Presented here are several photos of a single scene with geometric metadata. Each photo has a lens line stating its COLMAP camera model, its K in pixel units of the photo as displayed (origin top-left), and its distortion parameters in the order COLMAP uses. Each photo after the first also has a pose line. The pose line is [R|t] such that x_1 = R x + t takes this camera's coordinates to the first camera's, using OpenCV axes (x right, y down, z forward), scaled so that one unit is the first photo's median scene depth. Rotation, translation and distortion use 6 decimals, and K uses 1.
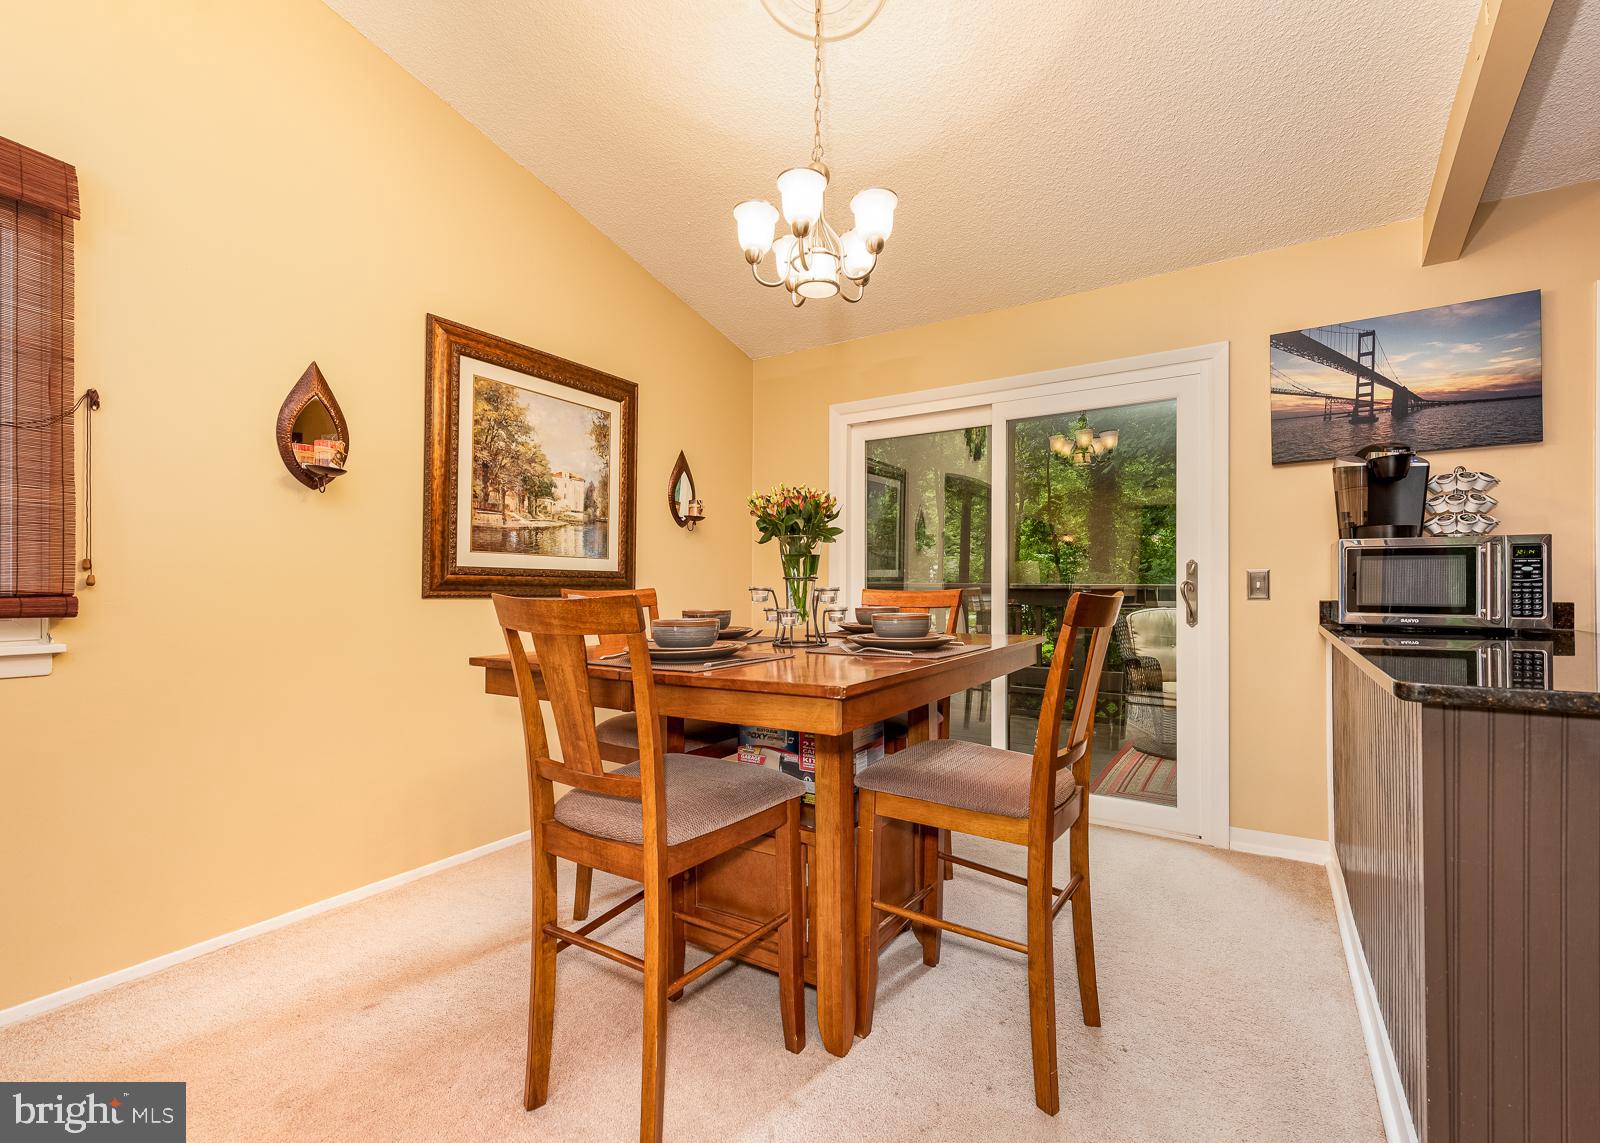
lens RADIAL K [[732.5, 0, 797.1], [0, 732.5, 582.2], [0, 0, 1]] dist [-0.000154, -0.000157]
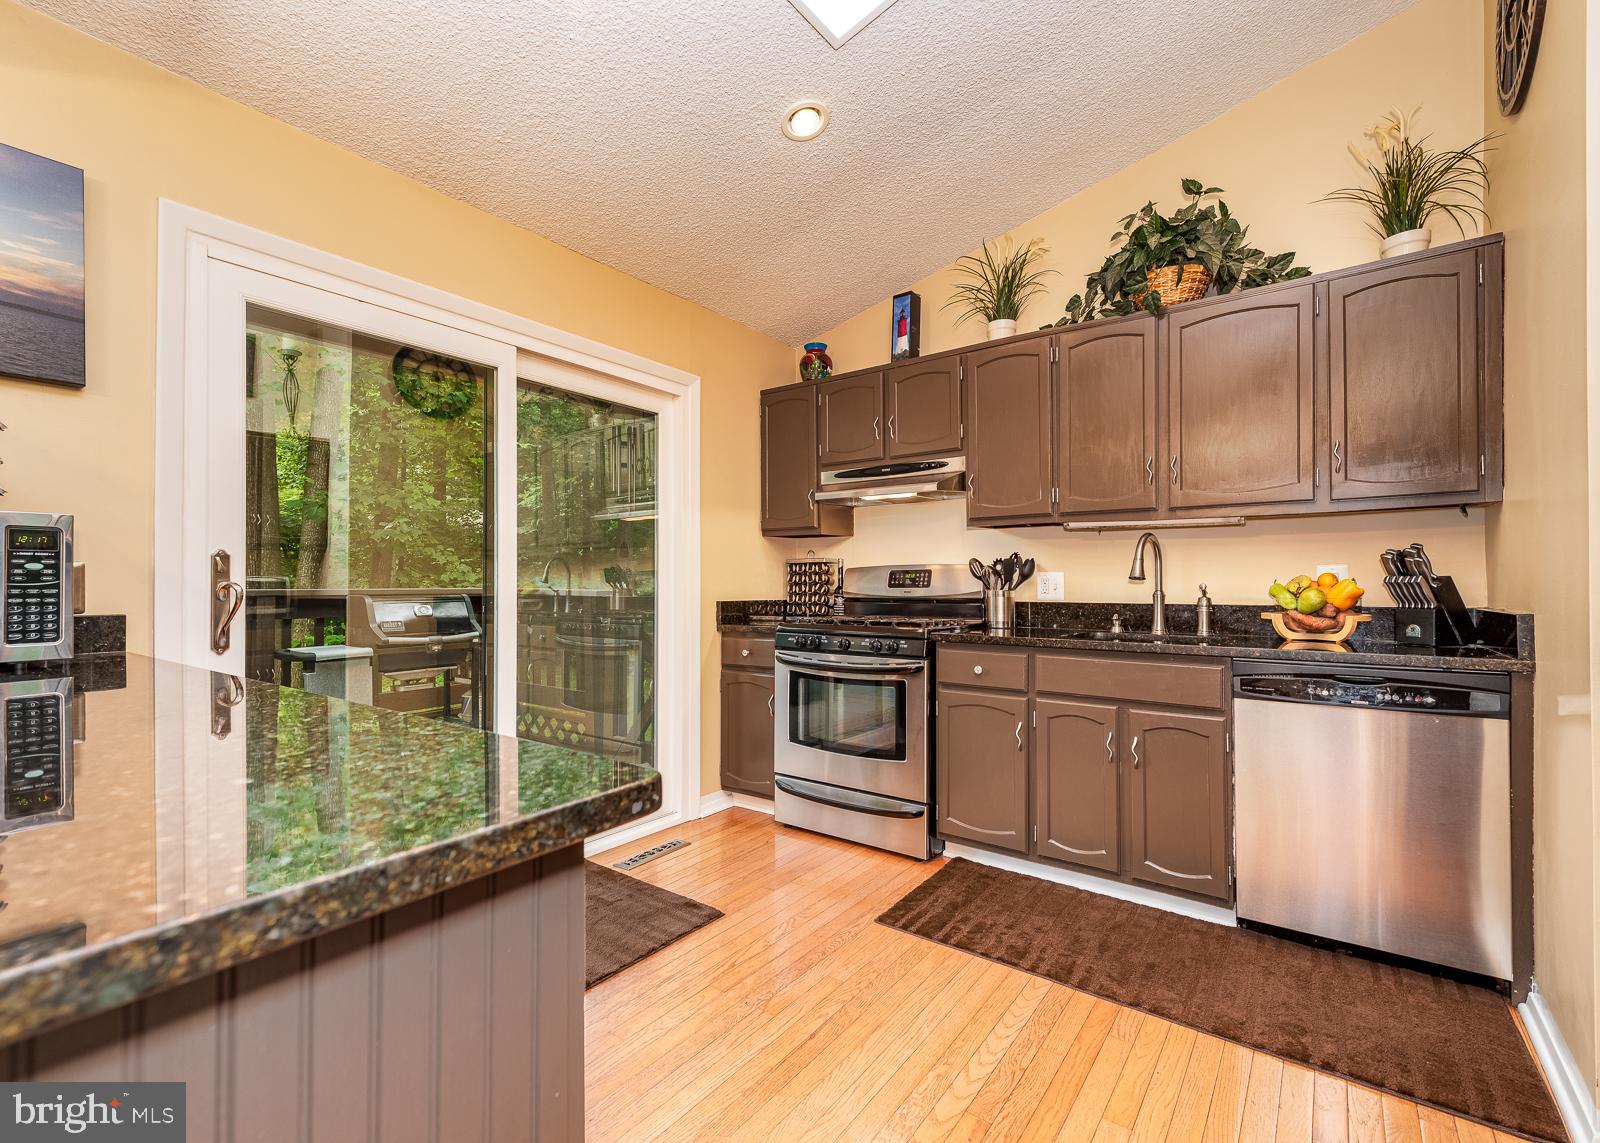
lens RADIAL K [[681.2, 0, 793.2], [0, 681.2, 580.2], [0, 0, 1]] dist [0.000125, -0.001023]
pose [[0.065064, 0.013310, 0.997792, 0.383335], [-0.003656, 0.999908, -0.013100, -0.001052], [-0.997874, -0.002796, 0.065107, 0.257732]]
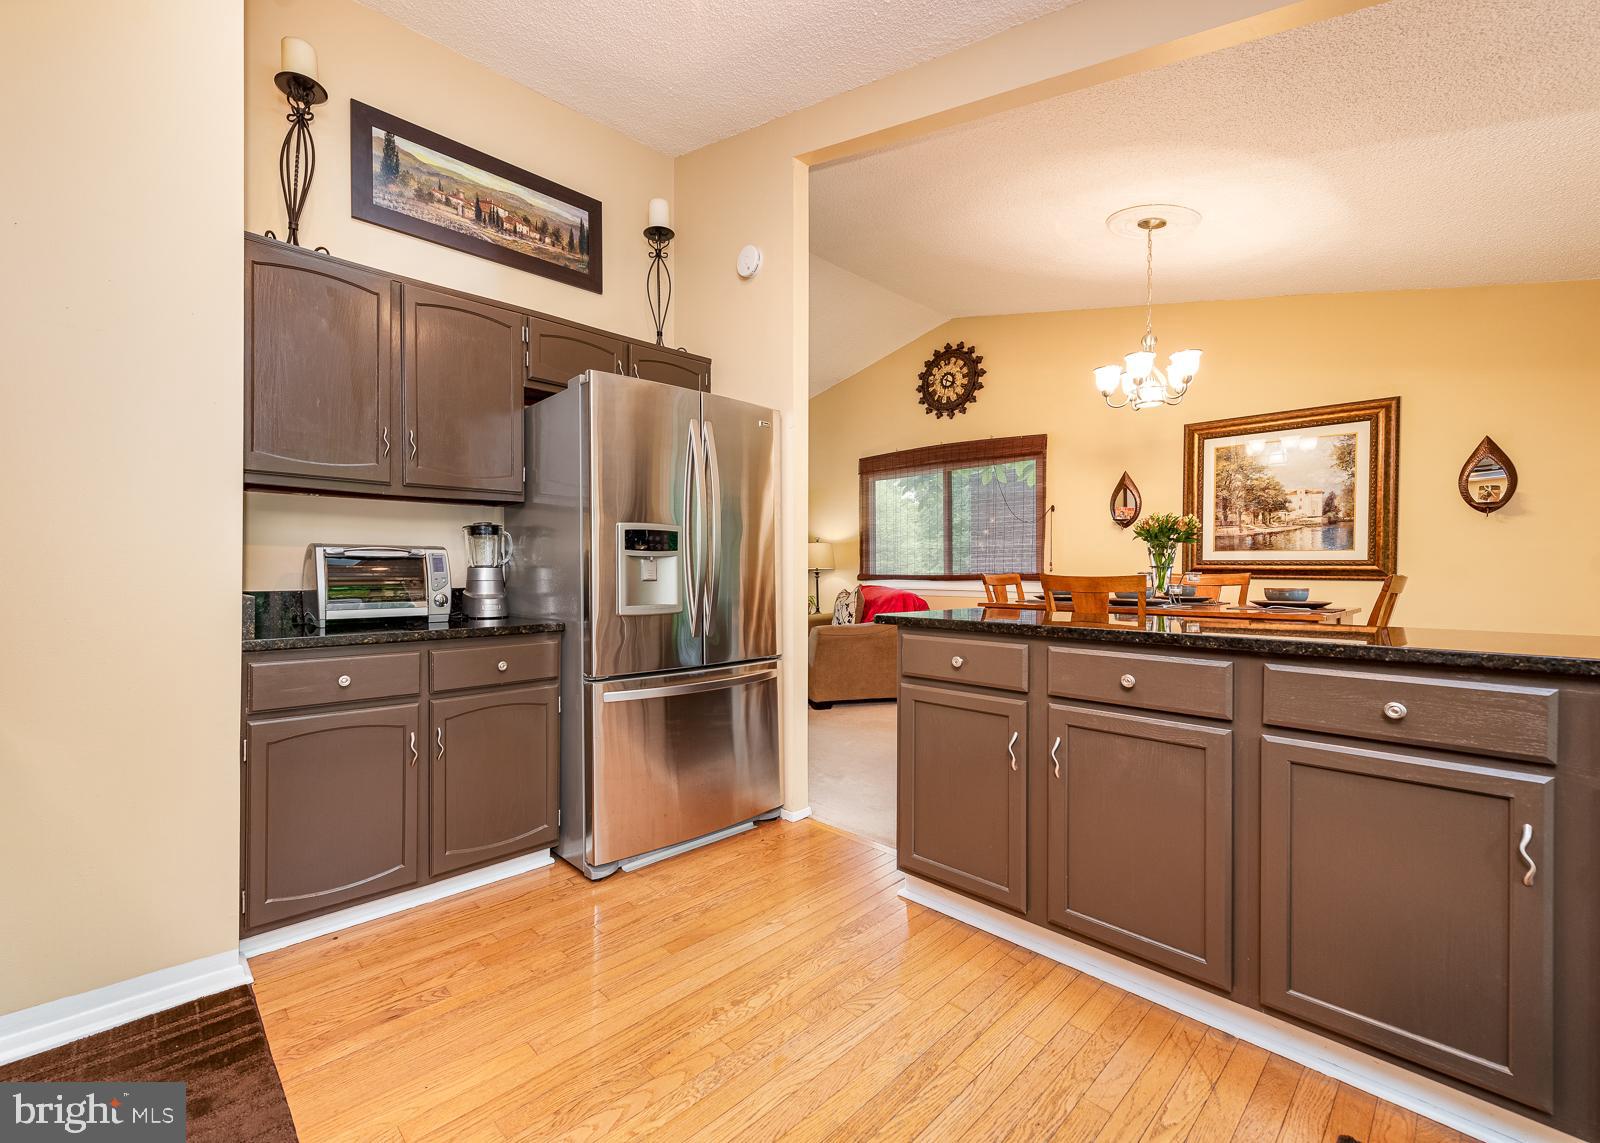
lens RADIAL K [[648.7, 0, 794.0], [0, 648.7, 576.1], [0, 0, 1]] dist [0.001370, 0.000192]
pose [[-0.216877, 0.011187, -0.976135, 1.228874], [0.004655, 0.999935, 0.010426, -0.003931], [0.976188, -0.002283, -0.216915, 0.360636]]
